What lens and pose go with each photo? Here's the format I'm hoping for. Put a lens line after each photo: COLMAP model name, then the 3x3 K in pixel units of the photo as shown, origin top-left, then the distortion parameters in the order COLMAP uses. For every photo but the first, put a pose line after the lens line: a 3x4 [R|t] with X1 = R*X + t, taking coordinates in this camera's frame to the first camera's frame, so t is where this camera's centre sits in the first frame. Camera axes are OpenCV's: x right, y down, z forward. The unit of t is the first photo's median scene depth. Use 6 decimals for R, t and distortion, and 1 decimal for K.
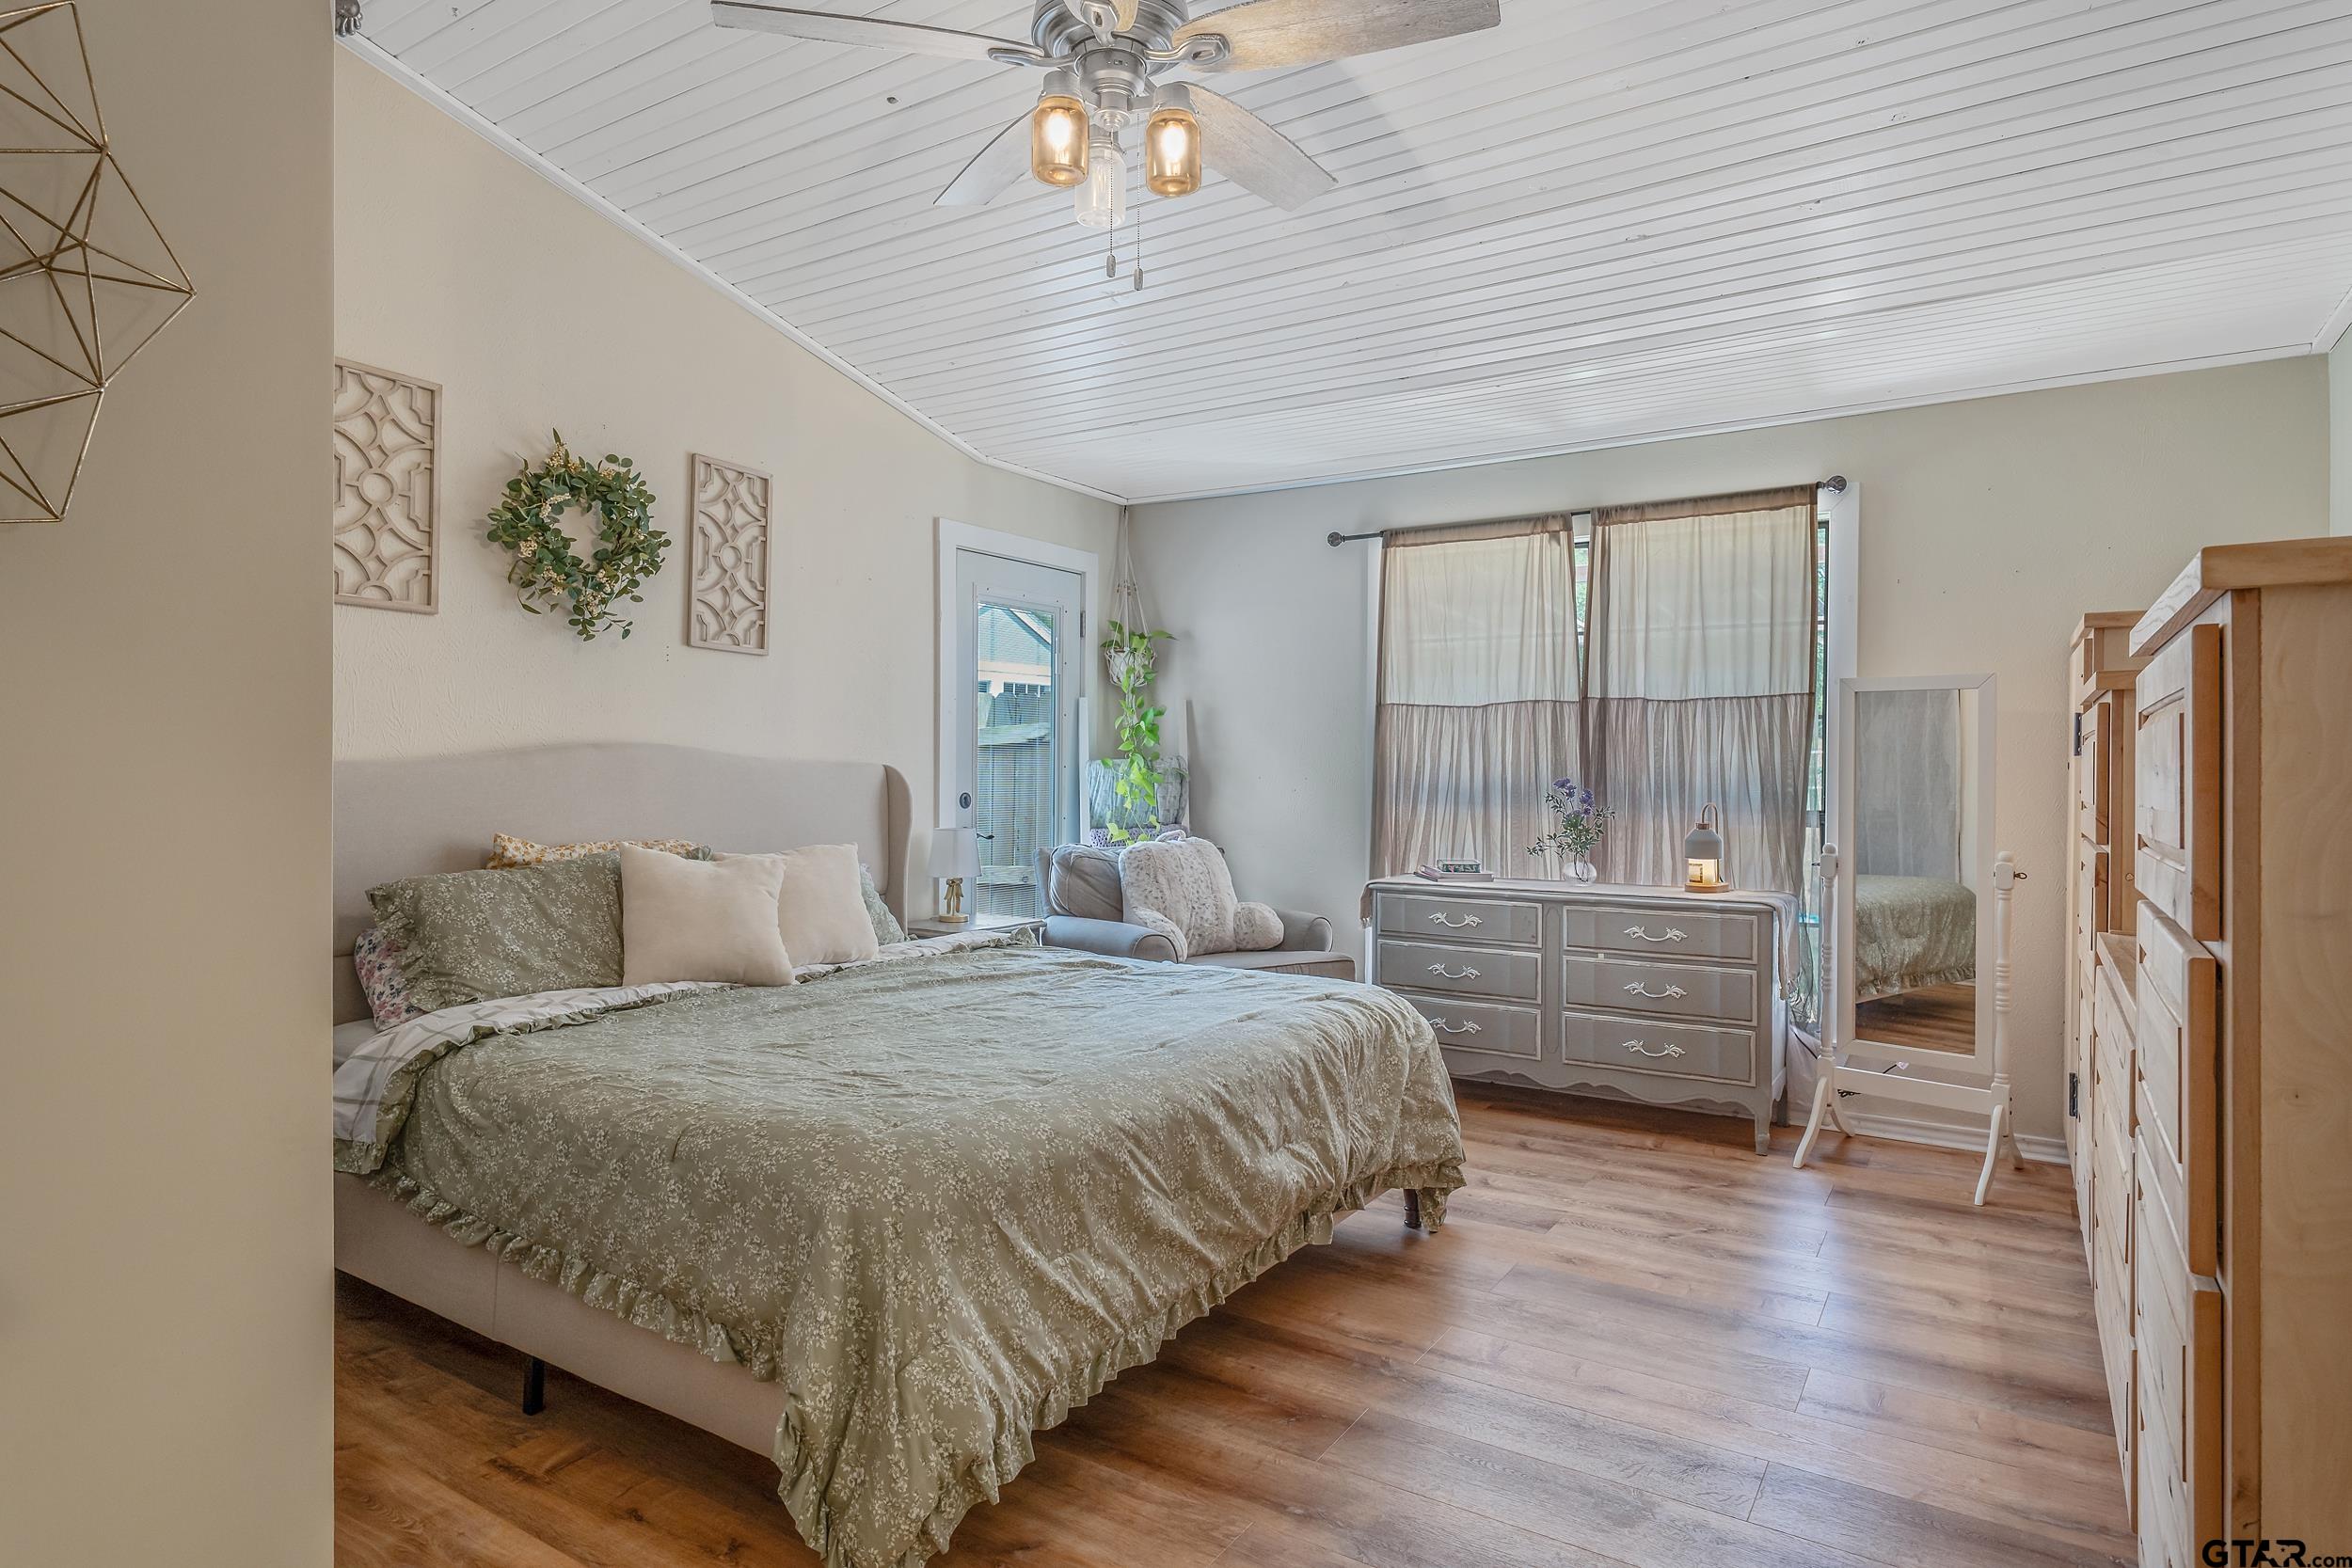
lens RADIAL K [[1321.4, 0, 1180.4], [0, 1321.4, 771.3], [0, 0, 1]] dist [0.002086, 0.001054]
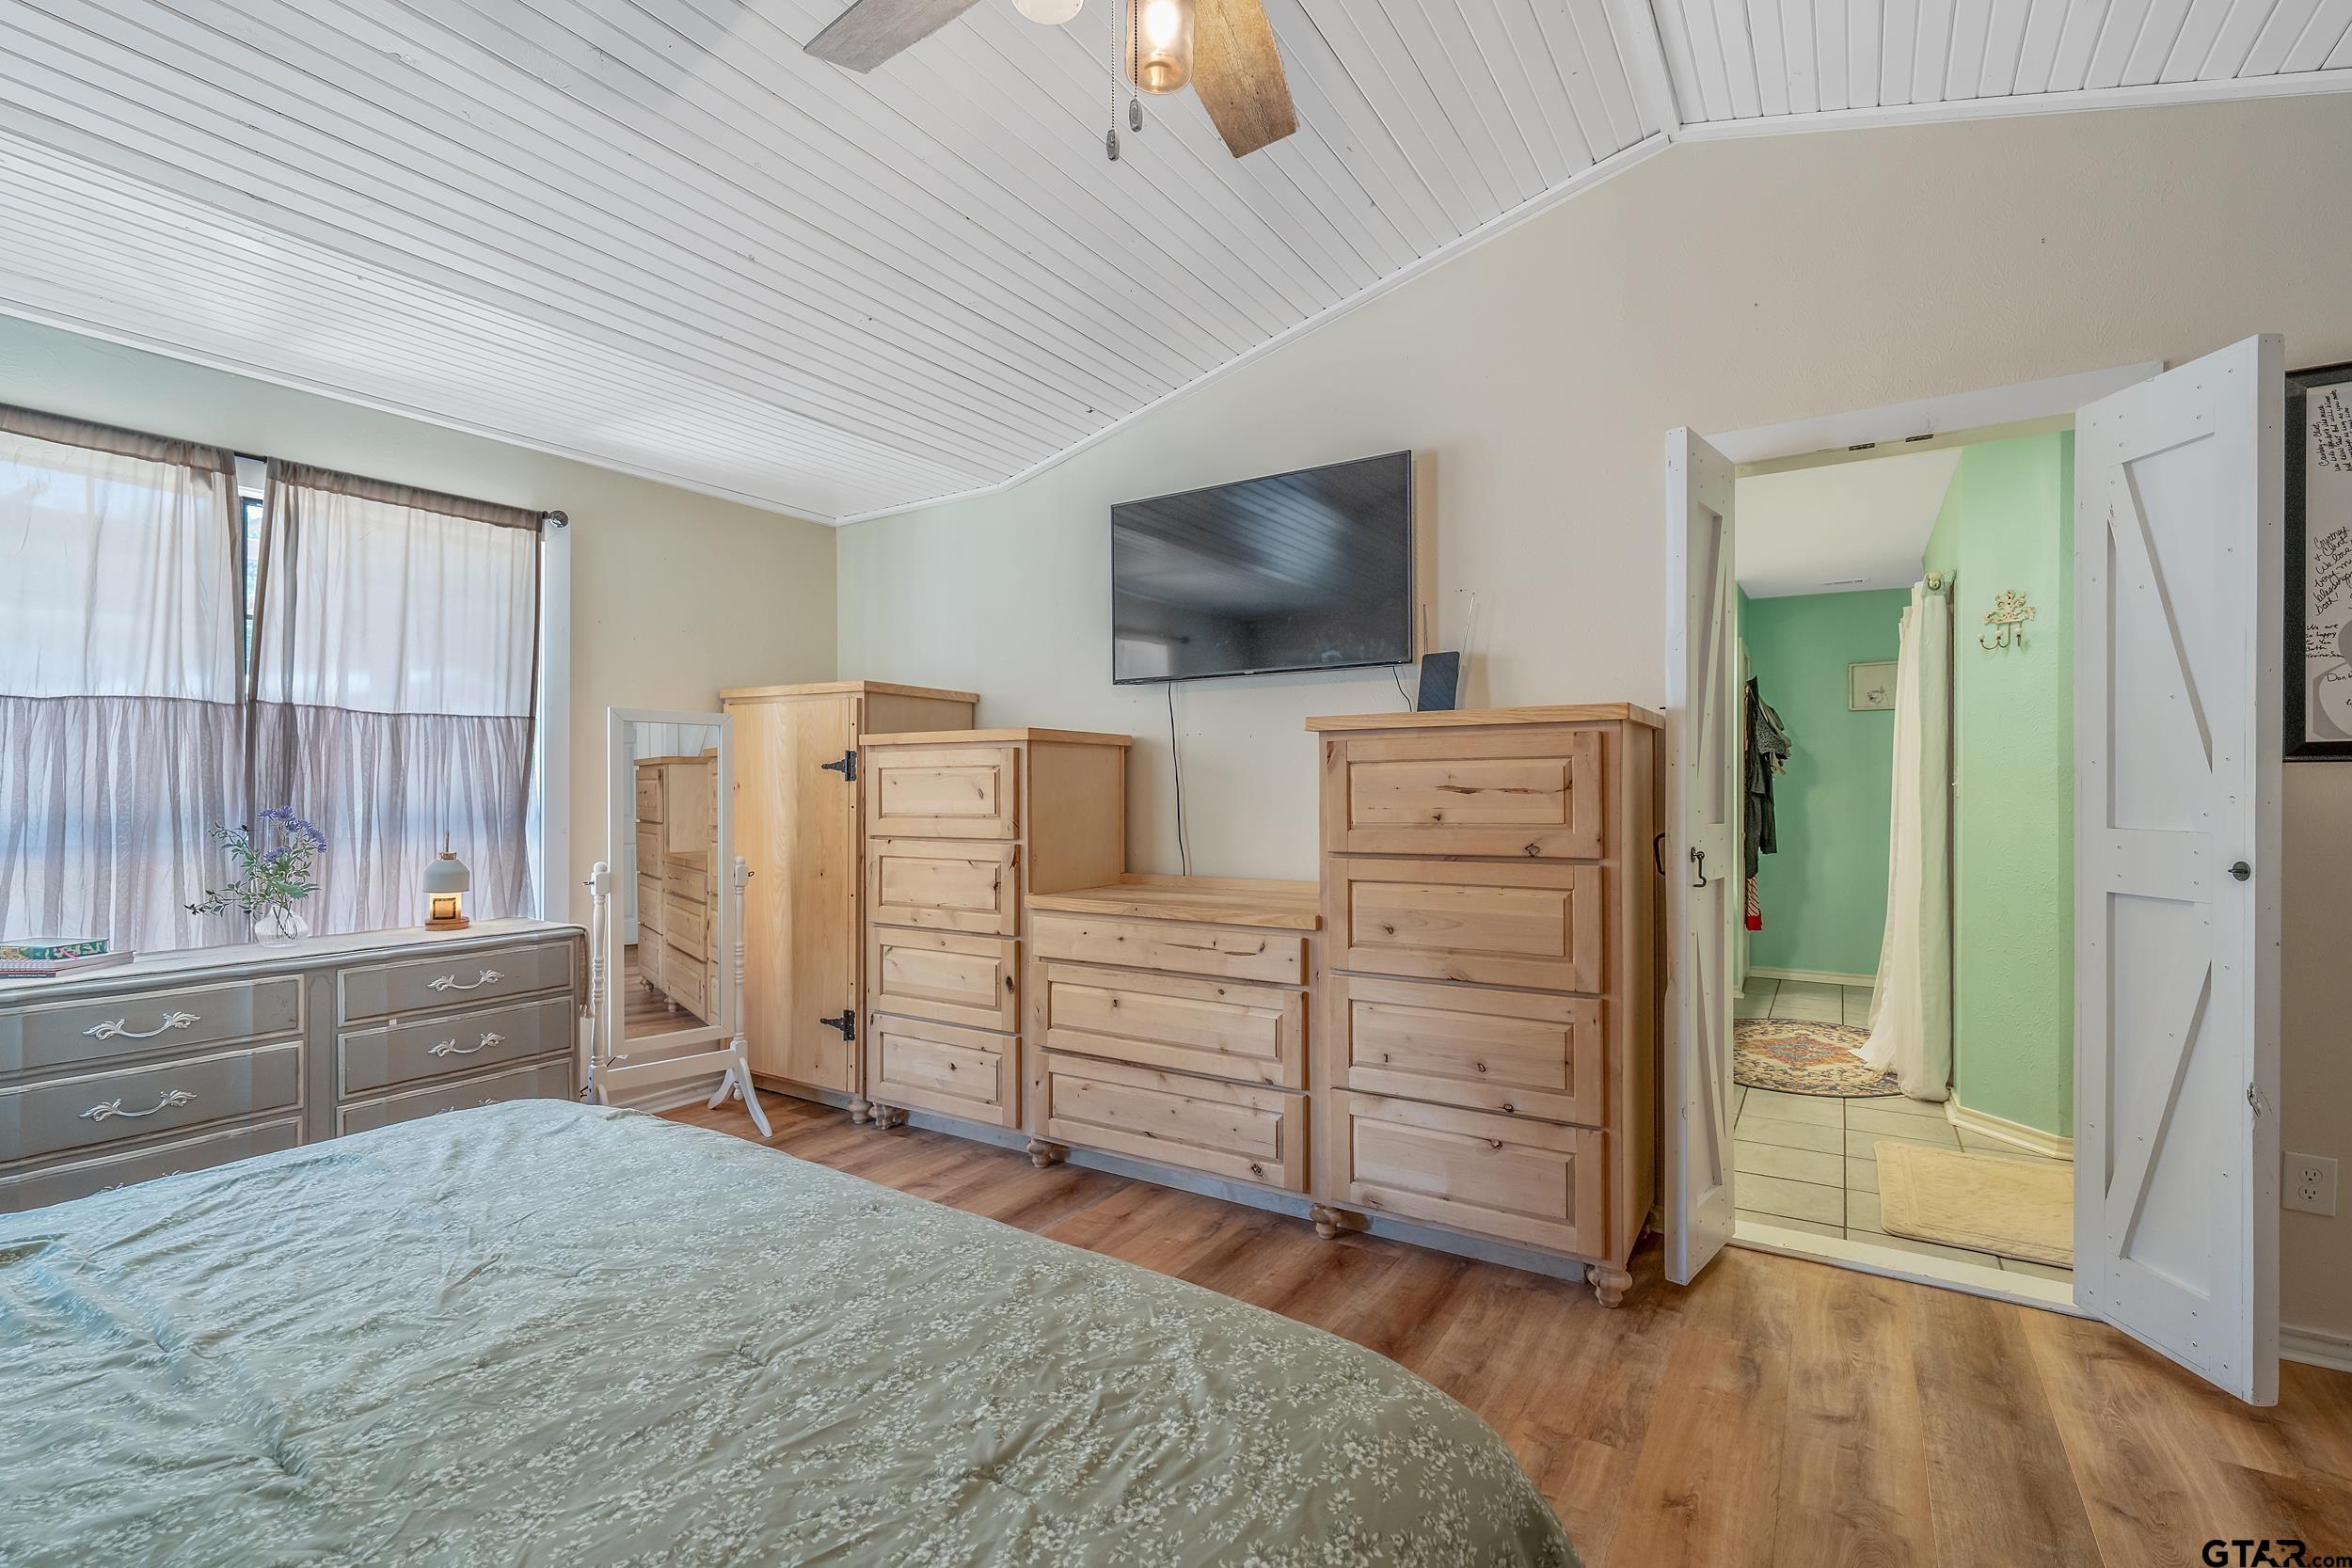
lens RADIAL K [[1049.5, 0, 1180.6], [0, 1049.5, 782.9], [0, 0, 1]] dist [0.002534, -0.000268]
pose [[-0.014536, 0.004455, 0.999884, -0.322745], [0.007902, 0.999959, -0.004340, -0.001283], [-0.999863, 0.007838, -0.014570, 0.497496]]
